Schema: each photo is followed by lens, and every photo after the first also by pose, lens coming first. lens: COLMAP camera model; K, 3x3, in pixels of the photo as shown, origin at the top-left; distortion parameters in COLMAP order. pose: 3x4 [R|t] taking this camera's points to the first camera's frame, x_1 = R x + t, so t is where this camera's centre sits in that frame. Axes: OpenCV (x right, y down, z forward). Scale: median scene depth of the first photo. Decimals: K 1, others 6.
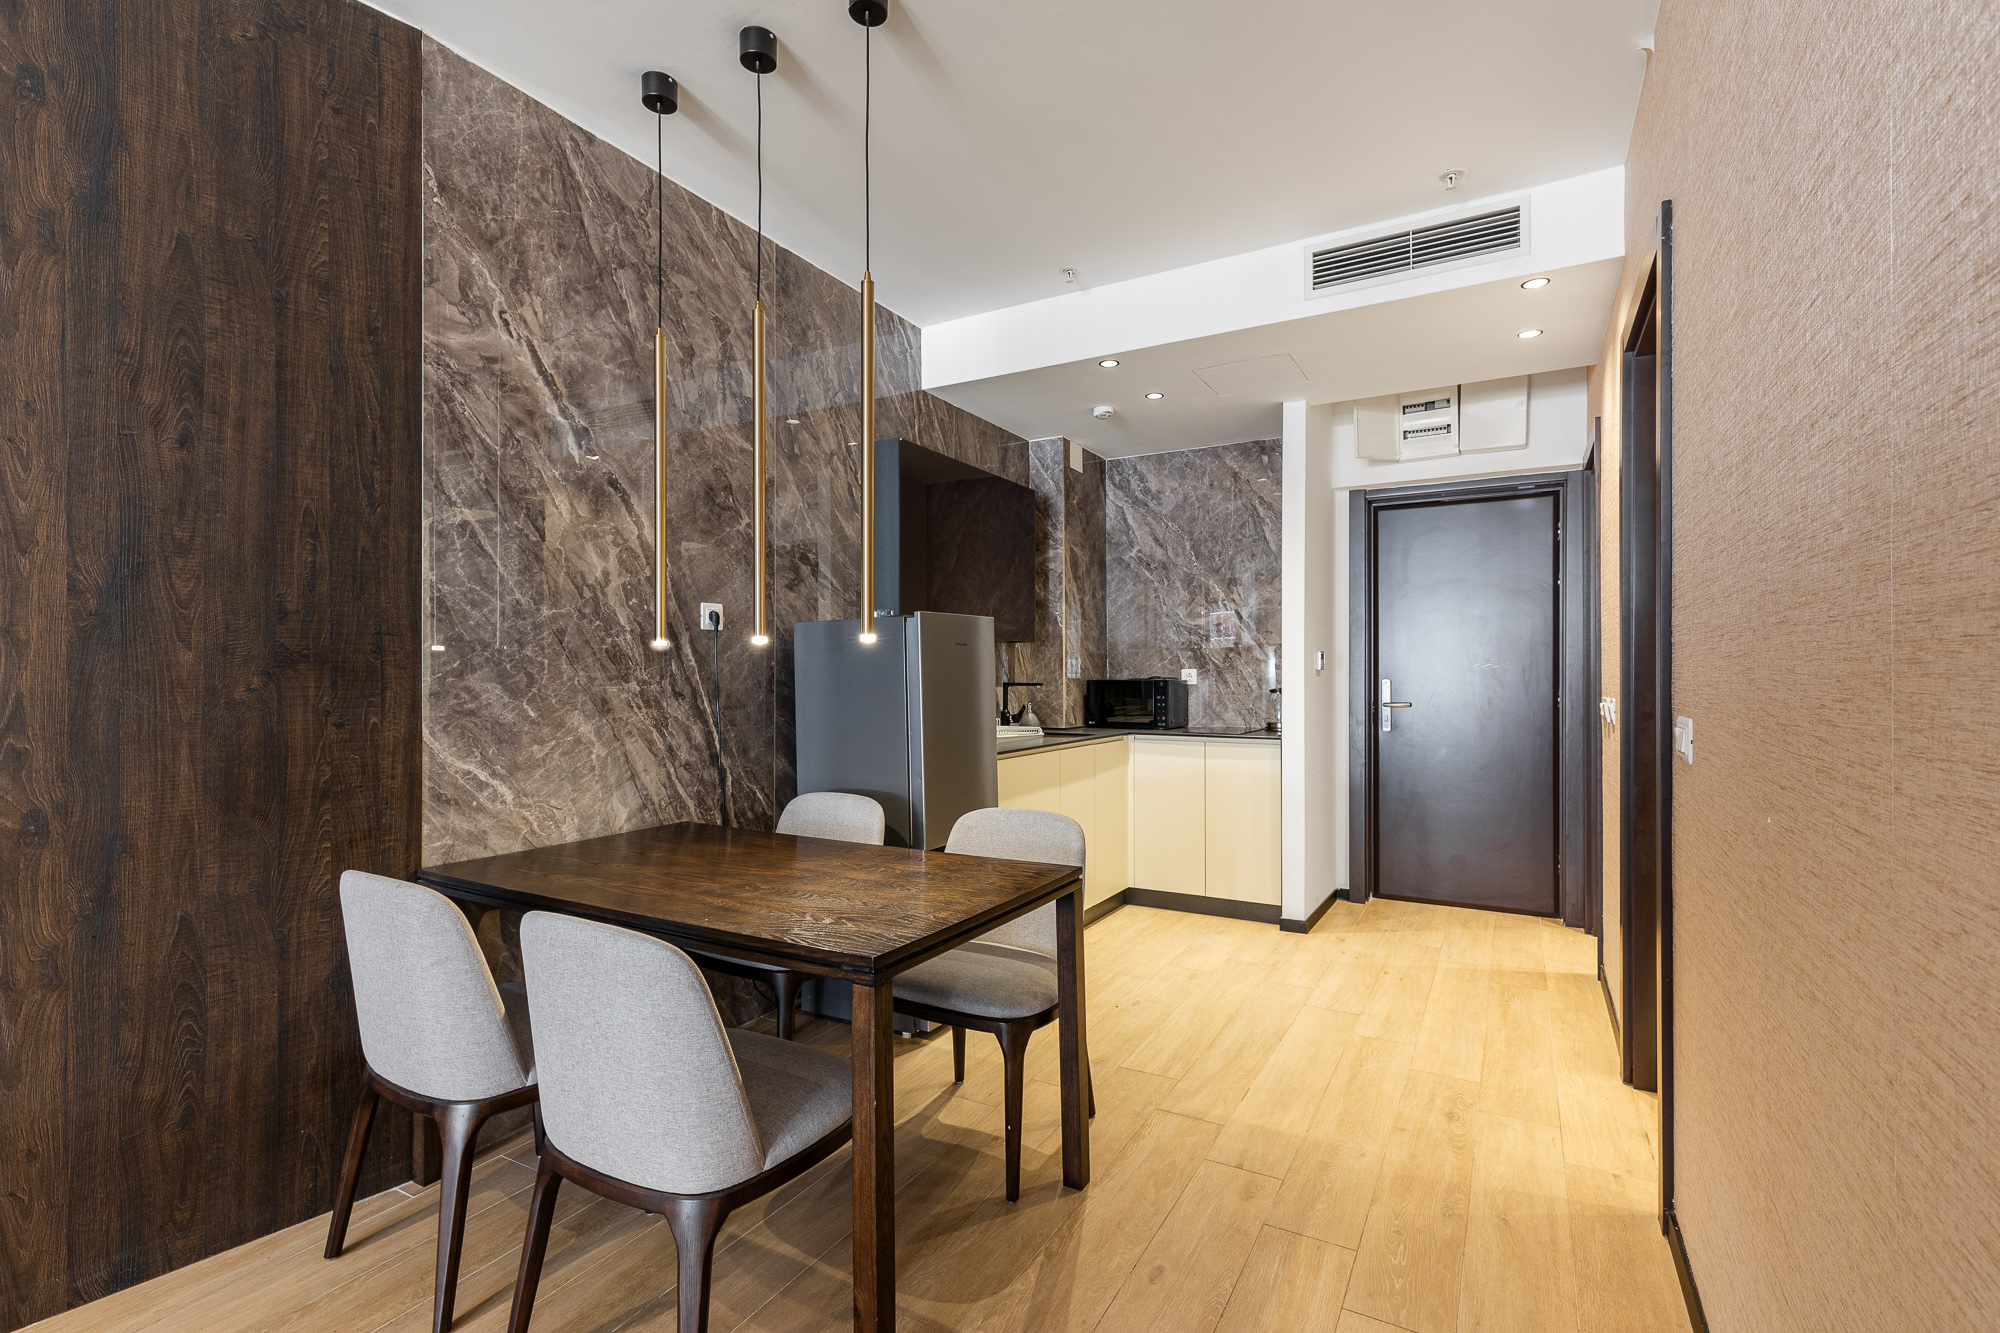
lens RADIAL K [[912.0, 0, 997.2], [0, 912.0, 672.4], [0, 0, 1]] dist [0.002574, 0.001223]
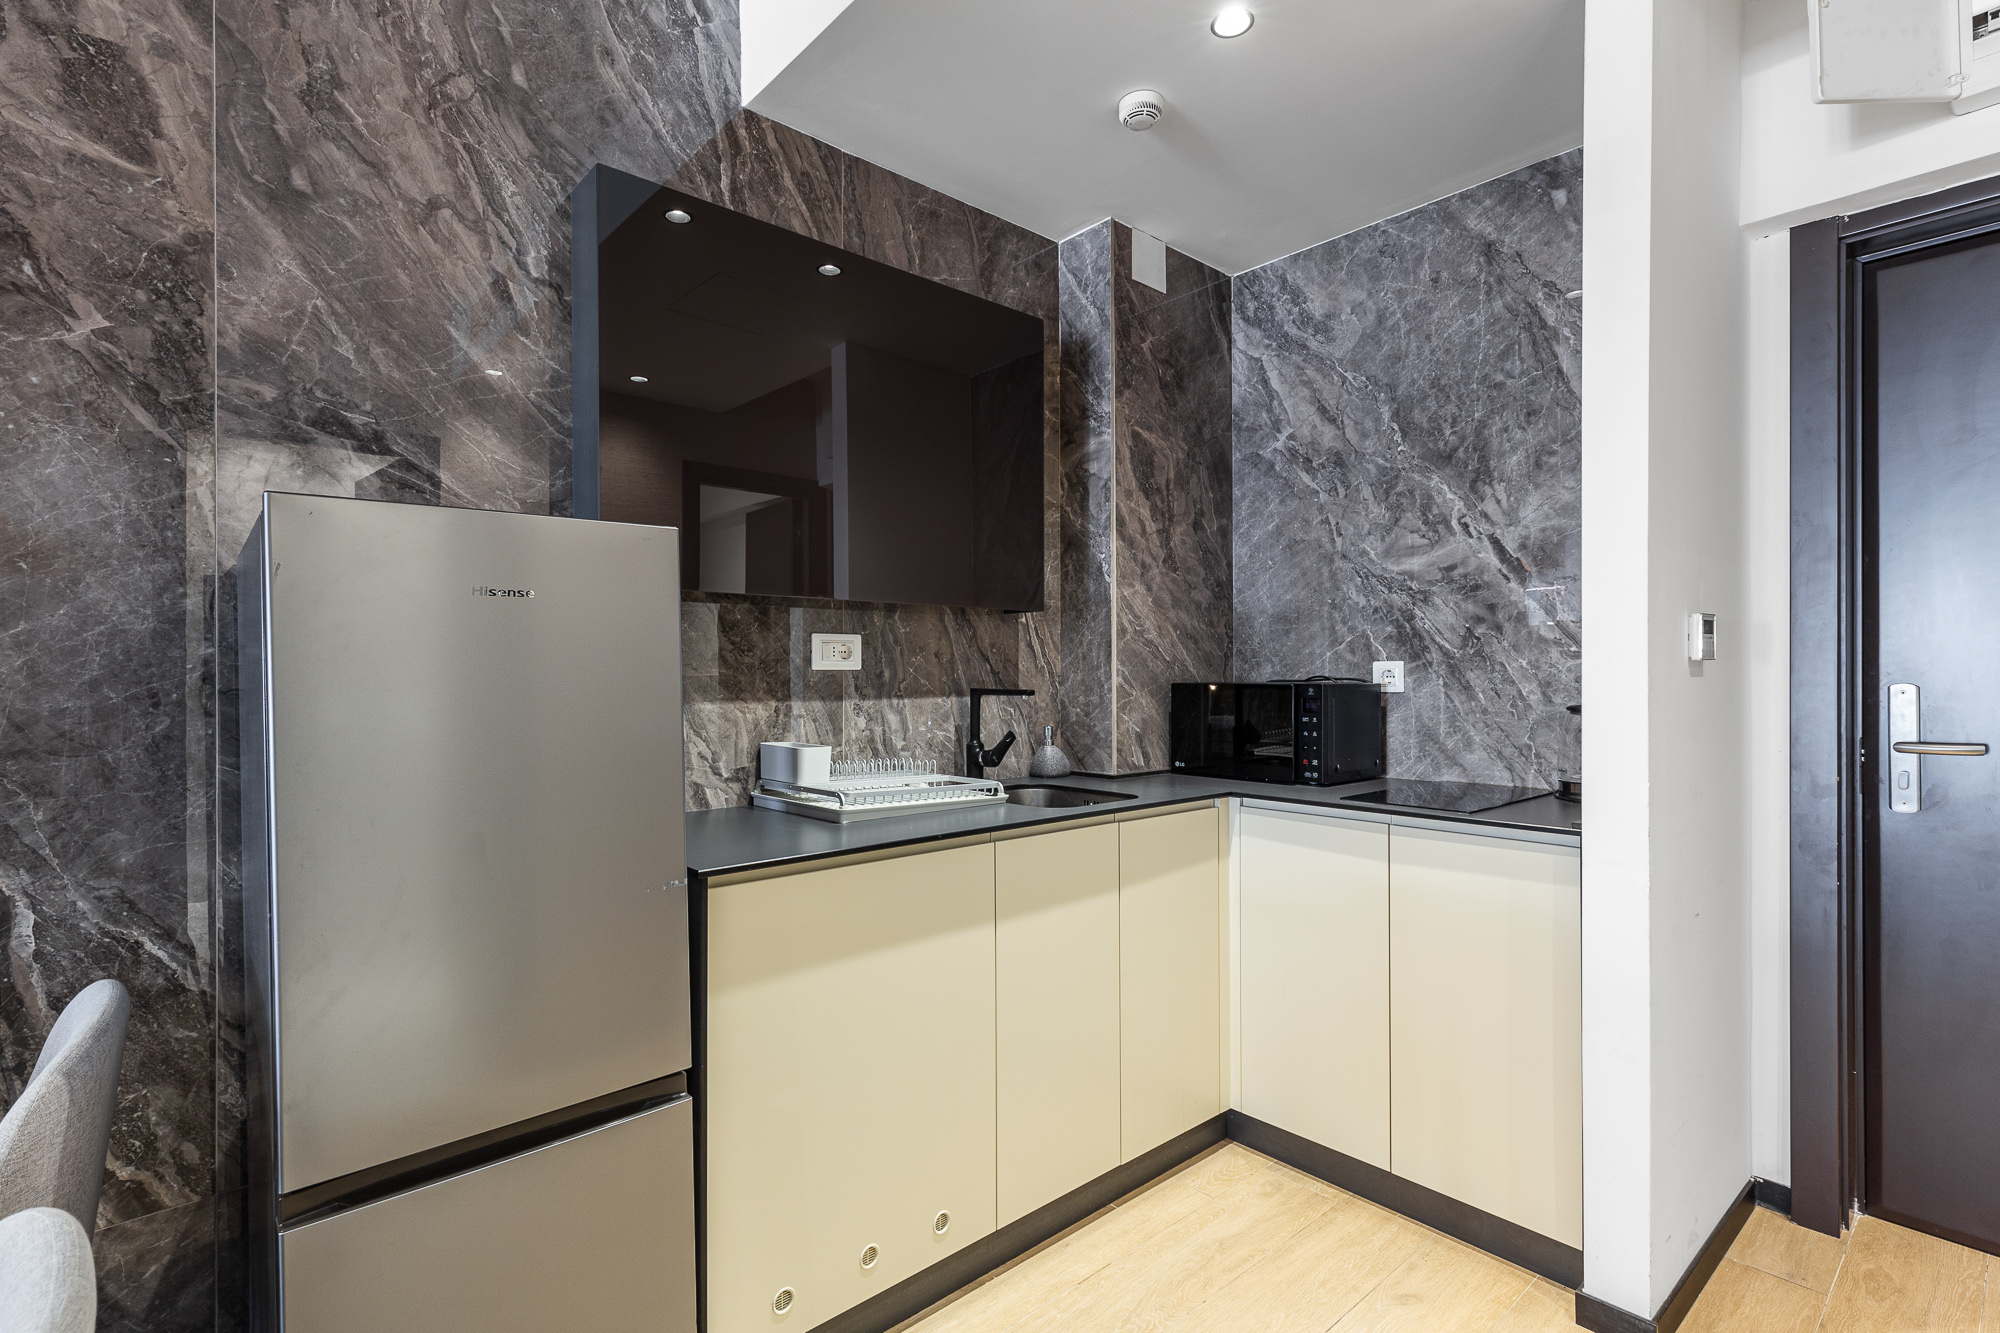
lens RADIAL K [[912.0, 0, 986.3], [0, 912.0, 671.7], [0, 0, 1]] dist [0.002574, 0.001223]
pose [[0.942081, -0.001905, -0.335379, 0.177820], [0.002860, 0.999993, 0.002354, 0.000253], [0.335372, -0.003176, 0.942080, 0.477237]]
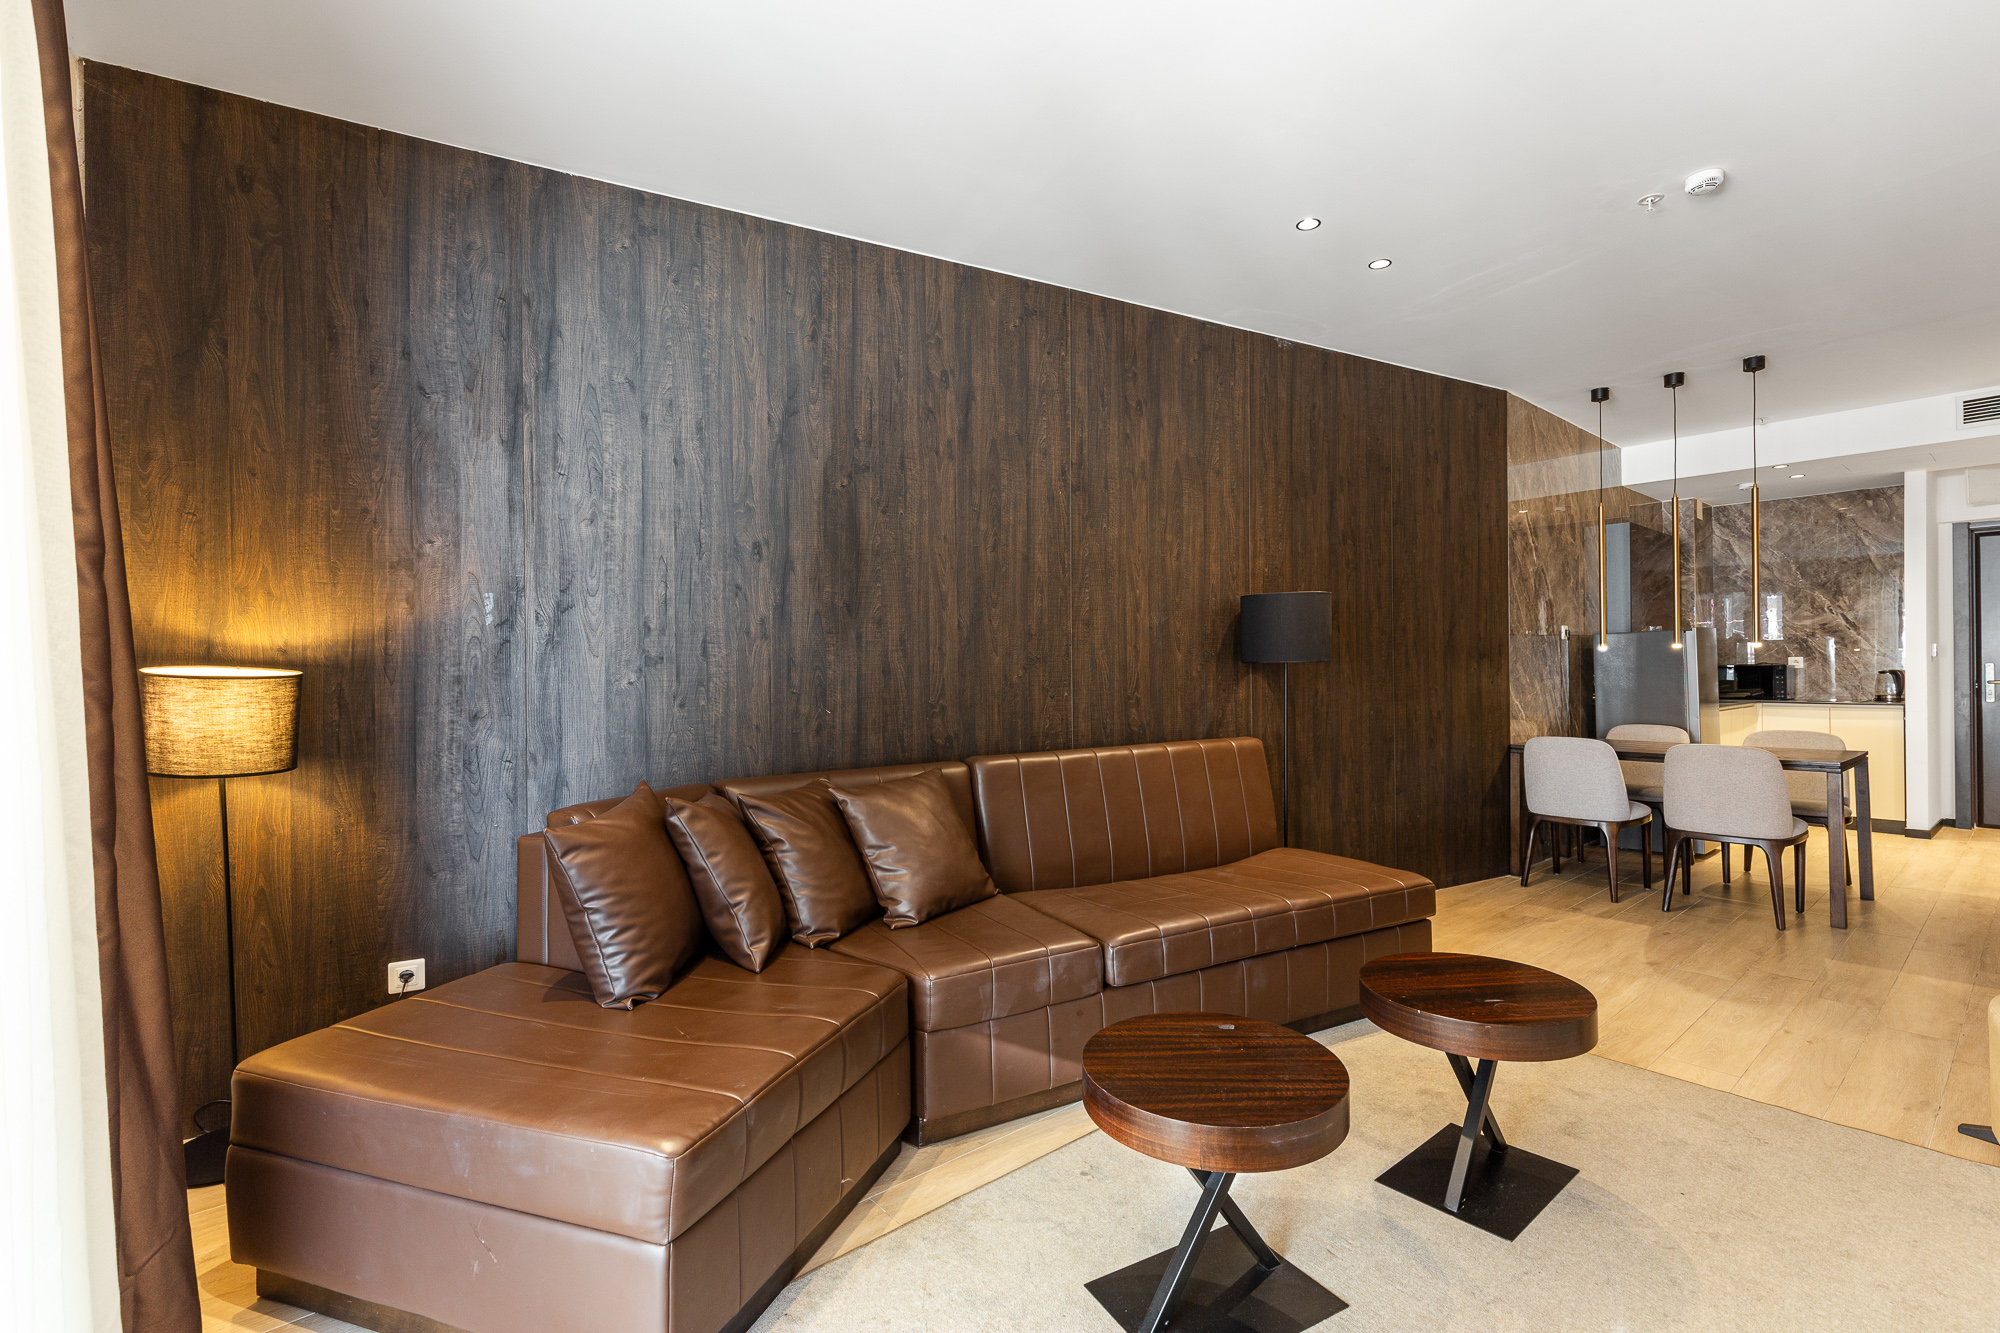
lens RADIAL K [[912.0, 0, 982.4], [0, 912.0, 665.7], [0, 0, 1]] dist [0.002574, 0.001223]
pose [[0.939104, -0.006690, -0.343567, -0.487119], [0.007780, 0.999968, 0.001794, -0.002571], [0.343544, -0.004358, 0.939126, -0.748562]]
